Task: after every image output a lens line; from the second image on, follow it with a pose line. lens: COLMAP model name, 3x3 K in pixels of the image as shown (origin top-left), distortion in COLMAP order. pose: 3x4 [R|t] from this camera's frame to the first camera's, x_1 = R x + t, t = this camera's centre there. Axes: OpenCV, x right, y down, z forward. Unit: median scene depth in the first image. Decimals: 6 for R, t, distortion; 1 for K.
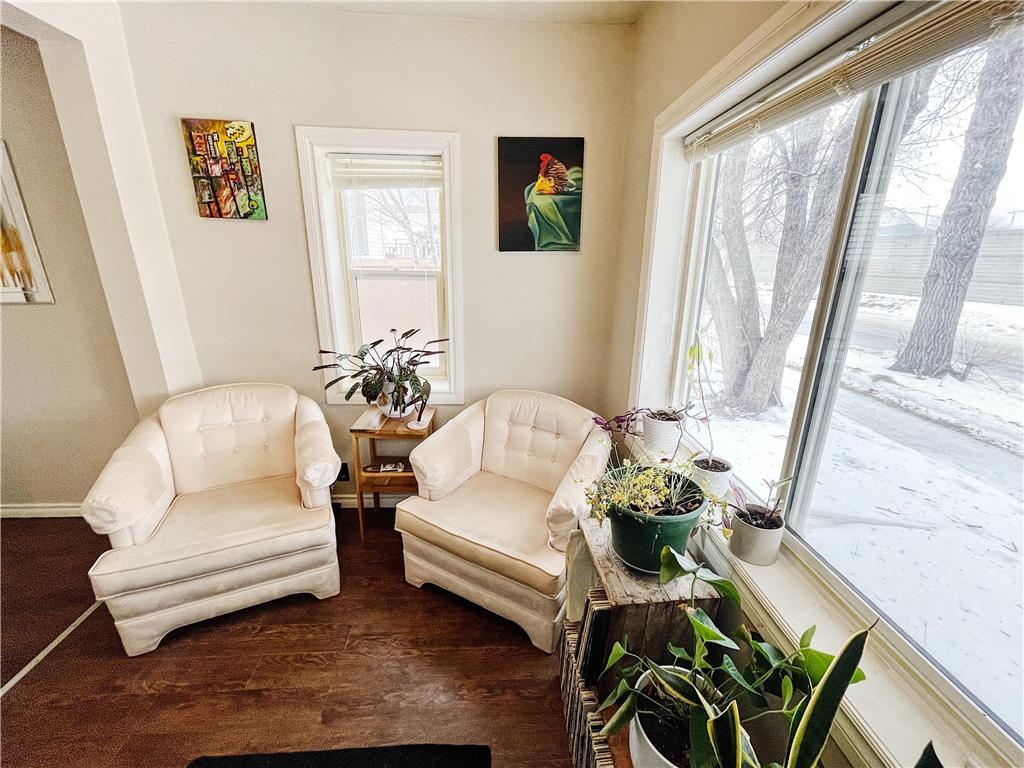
lens RADIAL K [[413.4, 0, 510.4], [0, 413.4, 386.4], [0, 0, 1]] dist [-0.003536, 0.001123]
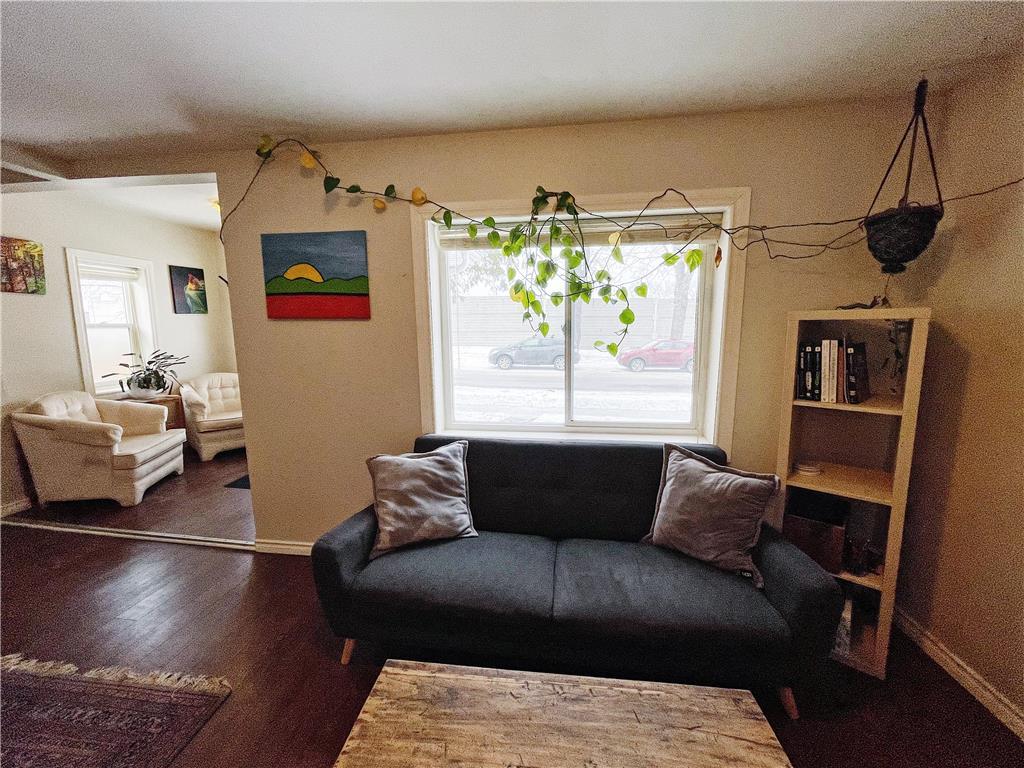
lens RADIAL K [[413.4, 0, 510.7], [0, 413.4, 382.5], [0, 0, 1]] dist [-0.003536, 0.001123]
pose [[0.187169, -0.153109, 0.970322, -1.975576], [0.273160, 0.956932, 0.098306, 0.301030], [-0.943584, 0.246654, 0.220932, -1.105619]]
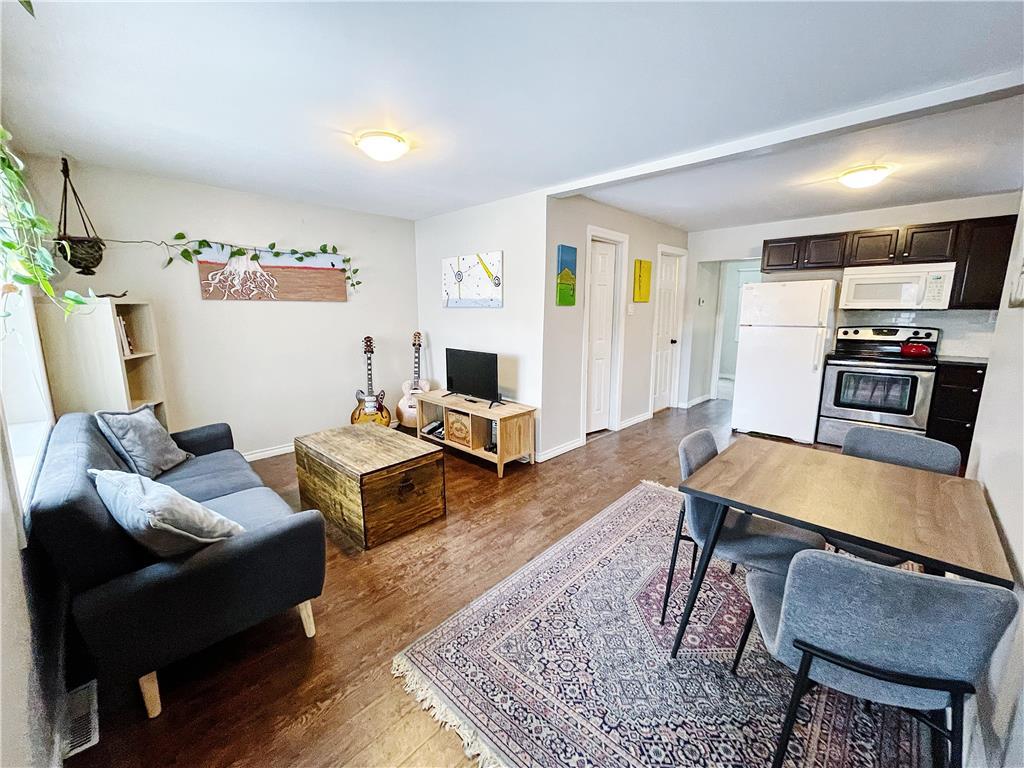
lens RADIAL K [[413.4, 0, 510.3], [0, 413.4, 381.9], [0, 0, 1]] dist [-0.003536, 0.001123]
pose [[-0.737312, 0.113809, -0.665896, -1.021354], [-0.188167, 0.912099, 0.364236, -0.070036], [0.648817, 0.393856, -0.651087, 0.277737]]
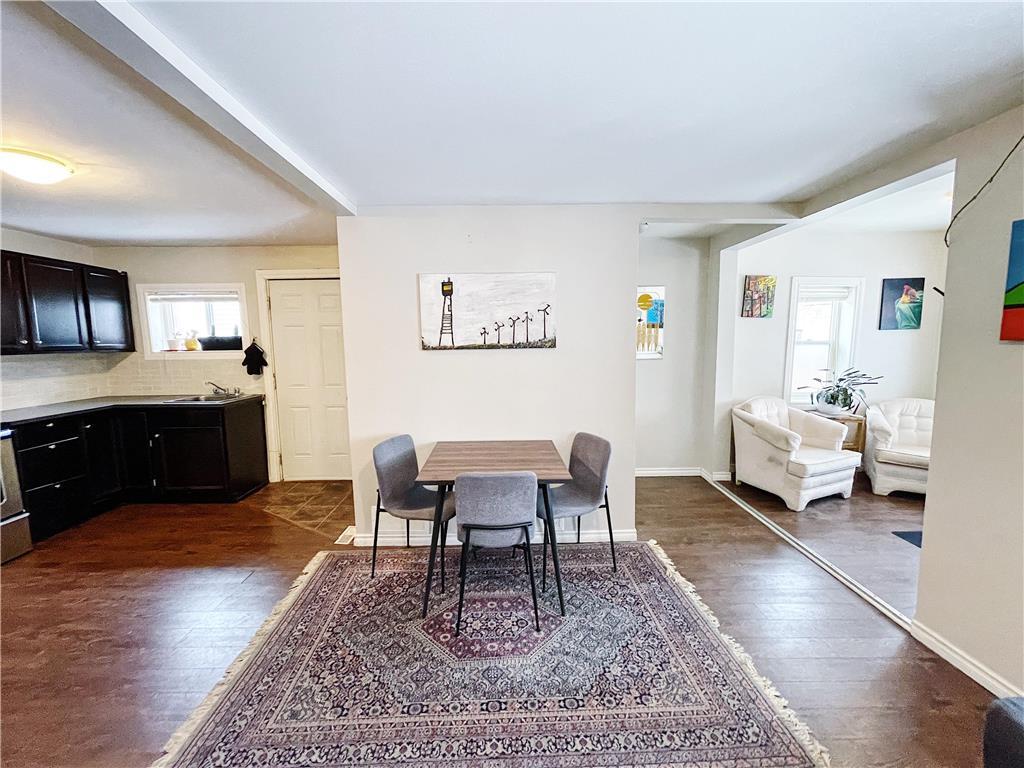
lens RADIAL K [[413.4, 0, 509.2], [0, 413.4, 382.5], [0, 0, 1]] dist [-0.003536, 0.001123]
pose [[0.999197, -0.012547, -0.038051, -1.886874], [0.005976, 0.985749, -0.168114, 0.269241], [0.039618, 0.167752, 0.985033, -1.079148]]
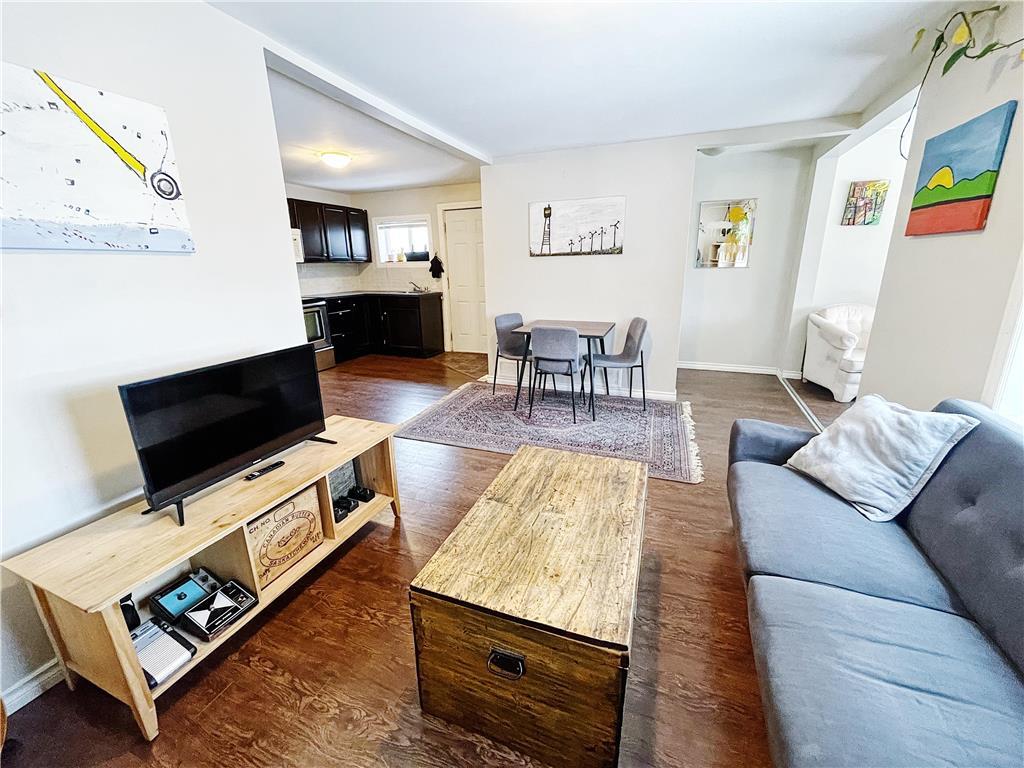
lens RADIAL K [[413.4, 0, 507.5], [0, 413.4, 382.4], [0, 0, 1]] dist [-0.003536, 0.001123]
pose [[0.906840, 0.097512, -0.410041, -1.394210], [-0.094029, 0.995156, 0.028704, 0.521372], [0.410853, 0.012526, 0.911615, -1.711272]]
